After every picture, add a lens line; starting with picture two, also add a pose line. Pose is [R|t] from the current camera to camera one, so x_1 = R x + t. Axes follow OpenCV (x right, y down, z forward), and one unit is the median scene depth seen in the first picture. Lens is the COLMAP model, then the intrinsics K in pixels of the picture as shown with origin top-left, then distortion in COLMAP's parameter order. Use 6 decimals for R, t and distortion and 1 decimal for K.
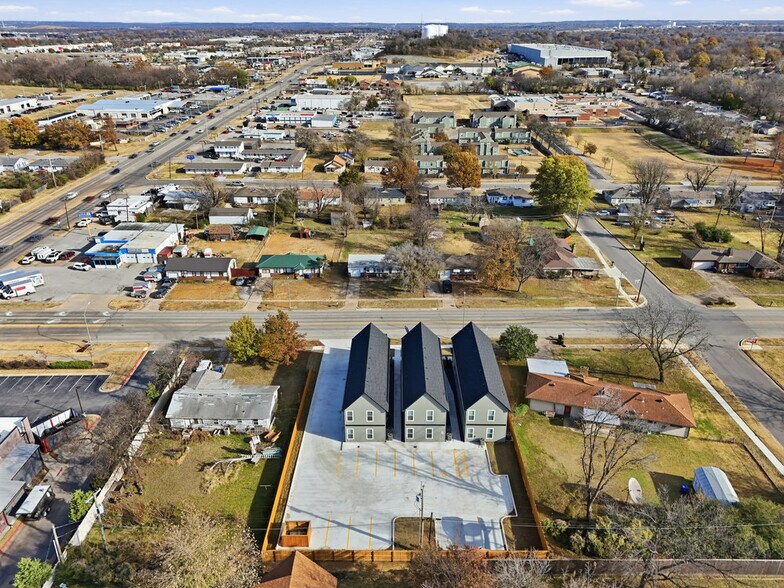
lens RADIAL K [[574.9, 0, 393.6], [0, 574.9, 293.6], [0, 0, 1]] dist [0.083784, -0.083050]
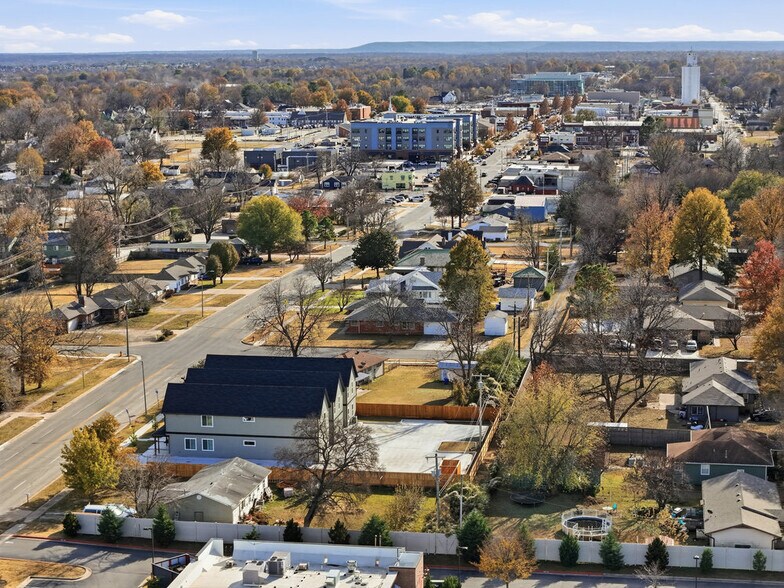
lens RADIAL K [[1567.3, 0, 392.0], [0, 1567.3, 294.0], [0, 0, 1]] dist [-0.212448, 0.932506]
pose [[0.167605, -0.157521, 0.973188, -1.386845], [0.427307, 0.901213, 0.072279, -0.054244], [-0.888435, 0.403736, 0.218358, 0.177860]]
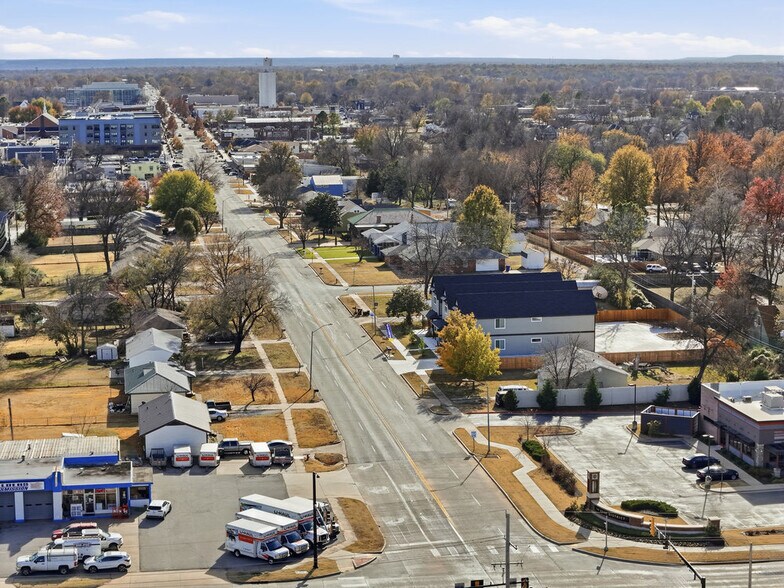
lens RADIAL K [[1567.3, 0, 392.0], [0, 1567.3, 294.0], [0, 0, 1]] dist [-0.212448, 0.932506]
pose [[-0.177503, -0.146074, 0.973219, -1.622554], [0.425150, 0.880496, 0.209699, -0.339008], [-0.887547, 0.450986, -0.094187, 0.926006]]
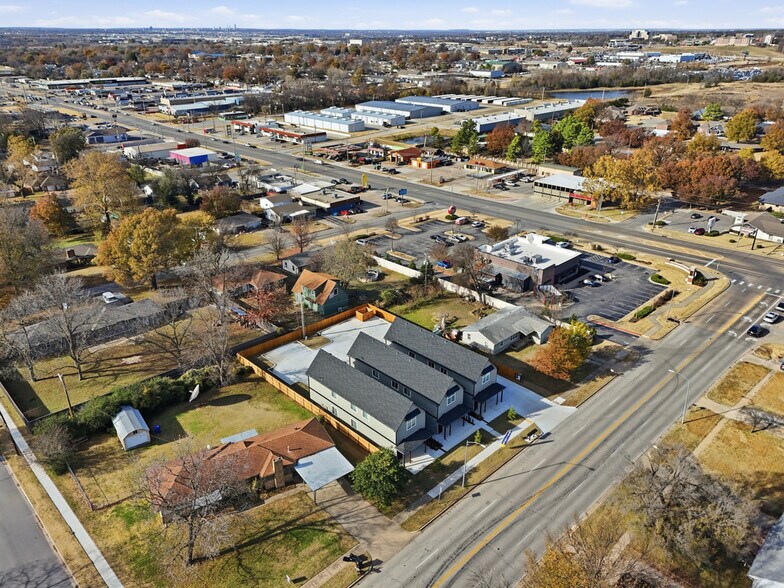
lens RADIAL K [[574.9, 0, 393.6], [0, 574.9, 293.6], [0, 0, 1]] dist [0.083784, -0.083050]
pose [[-0.705939, 0.294501, -0.644143, 0.448065], [-0.298945, 0.700585, 0.647930, -0.407026], [0.642093, 0.649962, -0.406530, 0.858975]]
